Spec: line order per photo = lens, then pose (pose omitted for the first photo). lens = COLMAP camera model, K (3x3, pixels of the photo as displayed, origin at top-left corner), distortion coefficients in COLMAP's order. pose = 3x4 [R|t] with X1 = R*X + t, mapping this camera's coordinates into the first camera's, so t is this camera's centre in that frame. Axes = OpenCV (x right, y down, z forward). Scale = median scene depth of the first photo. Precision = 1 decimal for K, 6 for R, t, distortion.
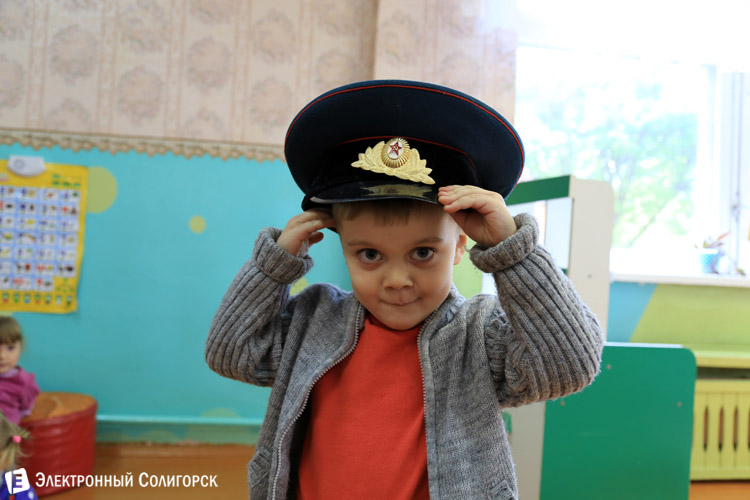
lens RADIAL K [[625.0, 0, 375.5], [0, 625.0, 251.7], [0, 0, 1]] dist [-0.007358, -0.003173]
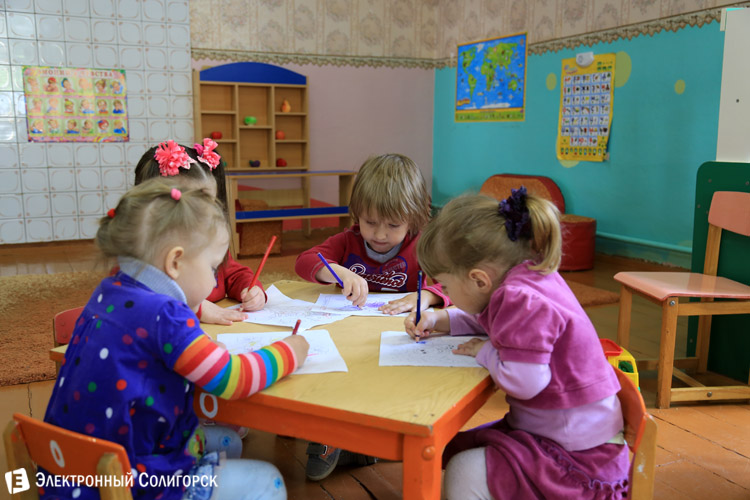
lens RADIAL K [[753.3, 0, 375.1], [0, 753.3, 250.1], [0, 0, 1]] dist [-0.003136, 0.000000]
pose [[0.293104, 0.092467, -0.951599, 0.989433], [0.043501, 0.992992, 0.109888, 0.087287], [0.955090, -0.073604, 0.287028, 0.004723]]
